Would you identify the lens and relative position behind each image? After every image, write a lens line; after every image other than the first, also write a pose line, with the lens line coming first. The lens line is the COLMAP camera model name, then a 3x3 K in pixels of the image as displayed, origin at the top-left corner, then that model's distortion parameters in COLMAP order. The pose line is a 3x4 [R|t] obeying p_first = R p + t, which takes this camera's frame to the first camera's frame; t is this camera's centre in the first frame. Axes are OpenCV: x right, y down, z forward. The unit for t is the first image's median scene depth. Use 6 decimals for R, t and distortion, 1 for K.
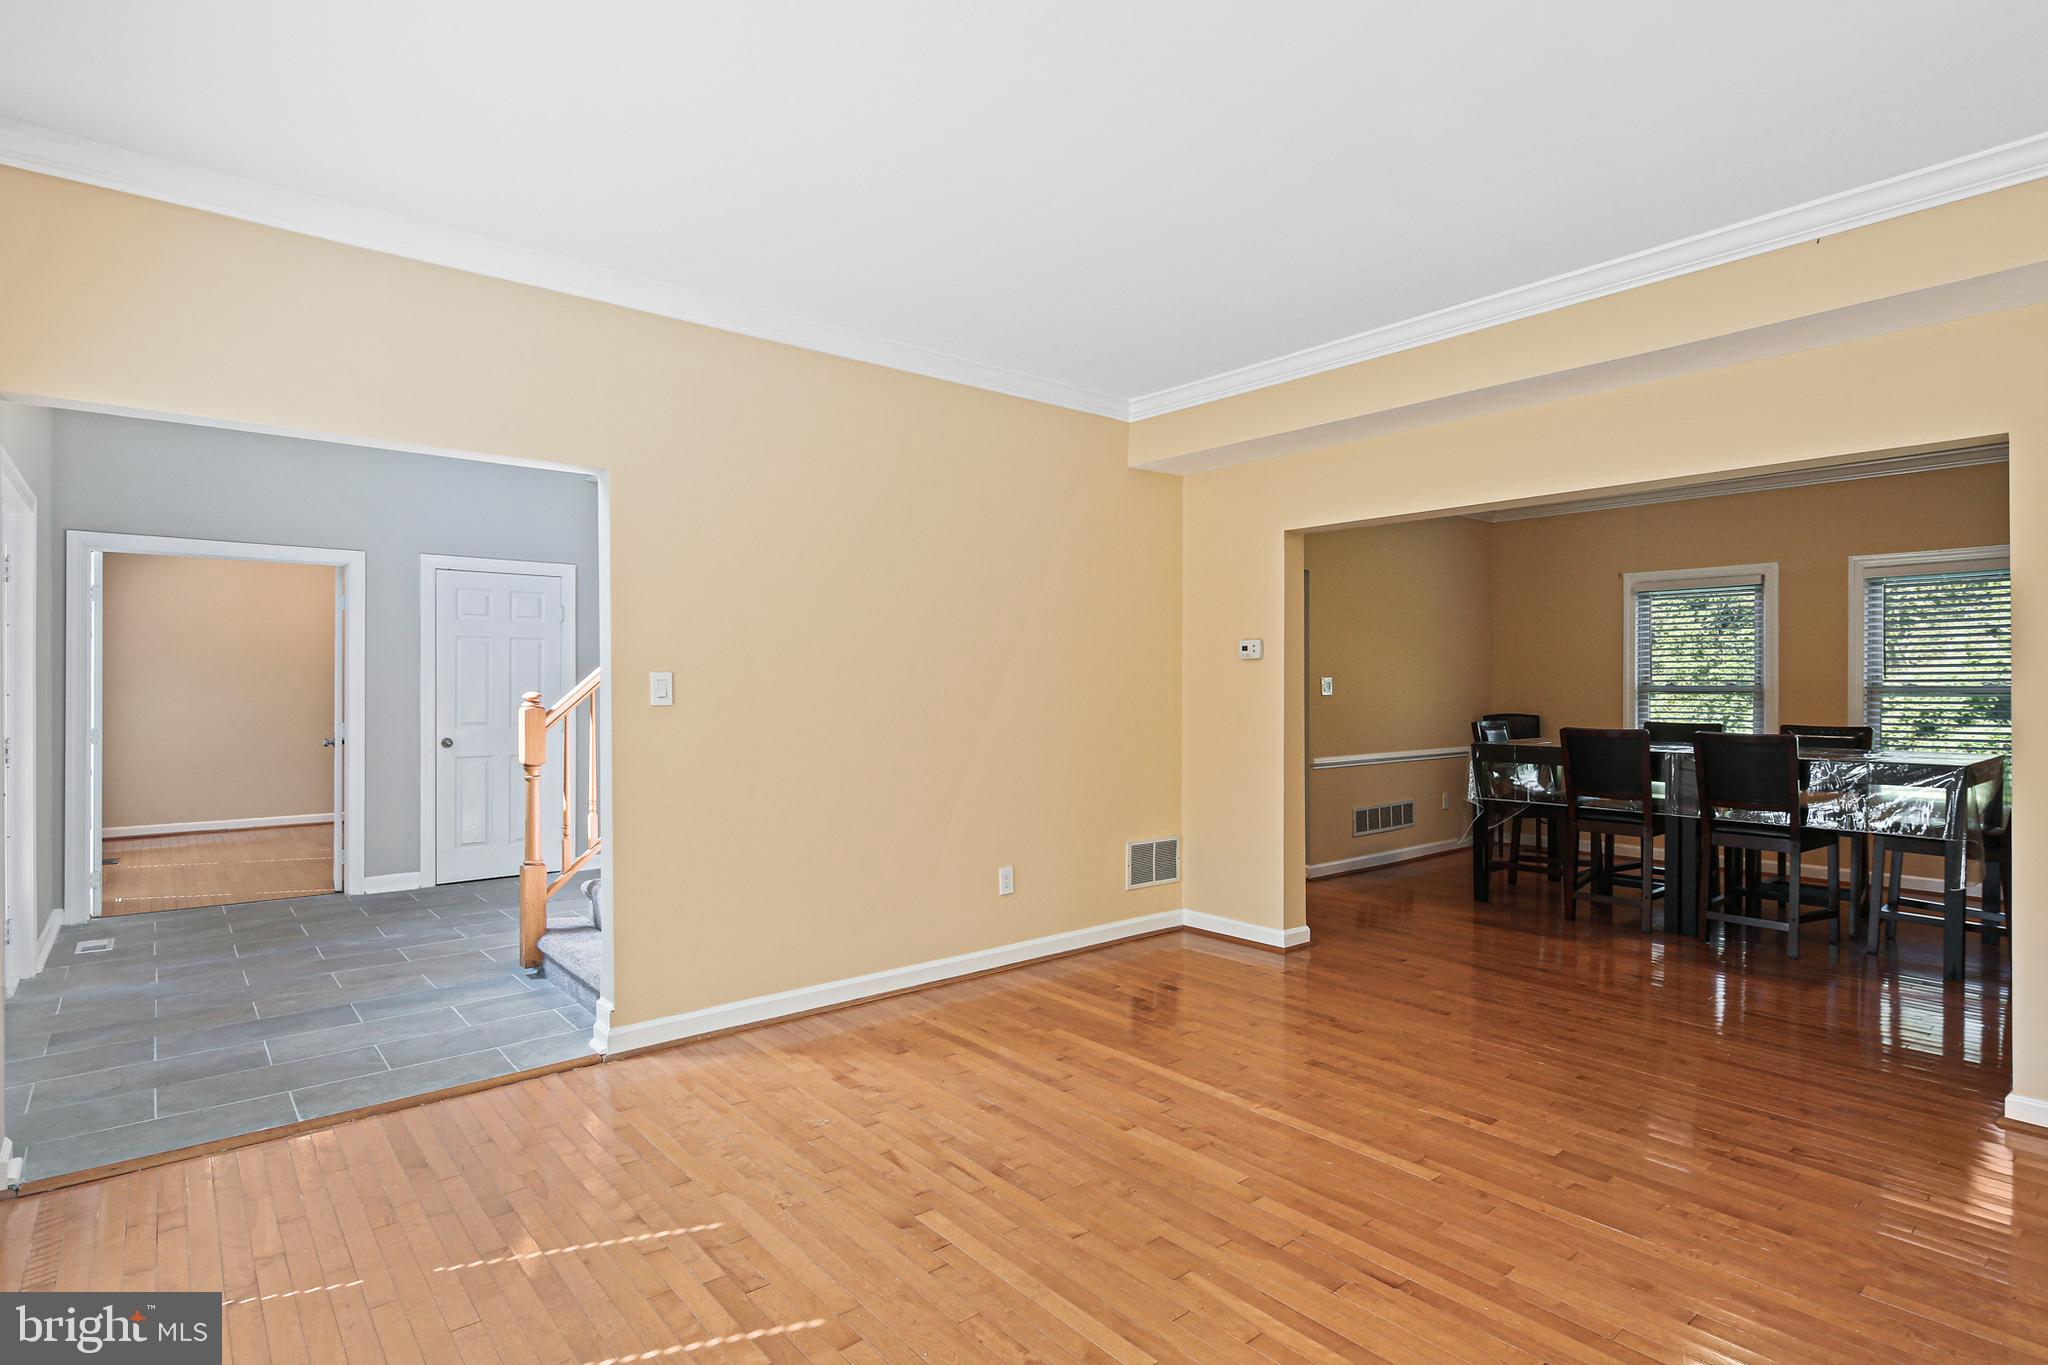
lens RADIAL K [[999.9, 0, 1011.7], [0, 999.9, 667.8], [0, 0, 1]] dist [0.000201, -0.001032]
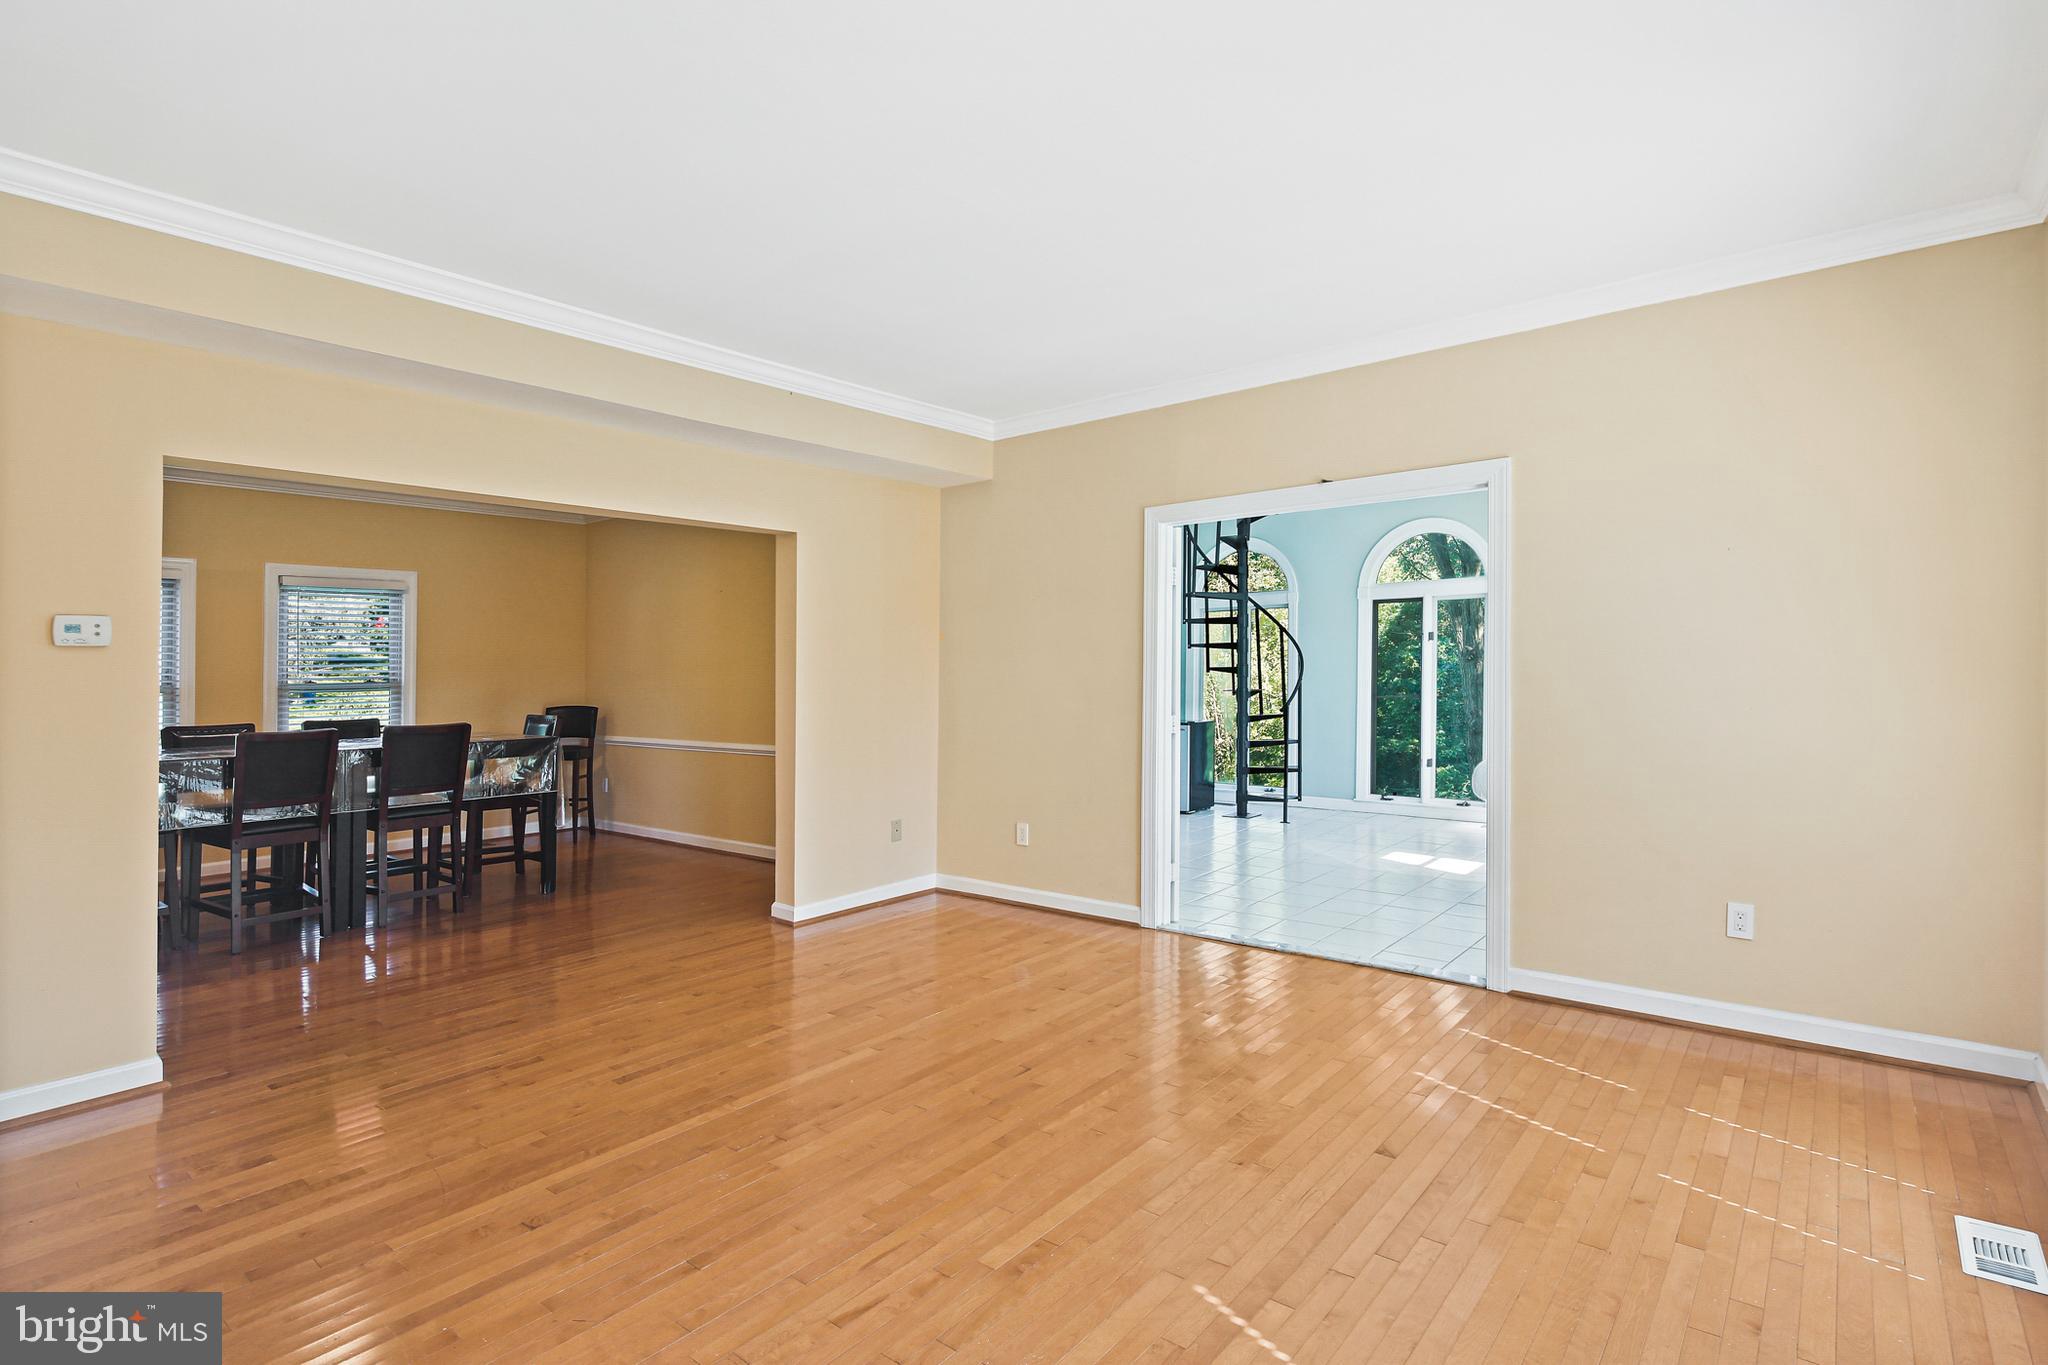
lens RADIAL K [[999.9, 0, 1011.7], [0, 999.9, 667.8], [0, 0, 1]] dist [0.000201, -0.001032]
pose [[-0.170242, 0.003893, 0.985395, -0.694582], [-0.001545, 0.999990, -0.004218, 0.009683], [-0.985401, -0.002241, -0.170234, 0.803421]]
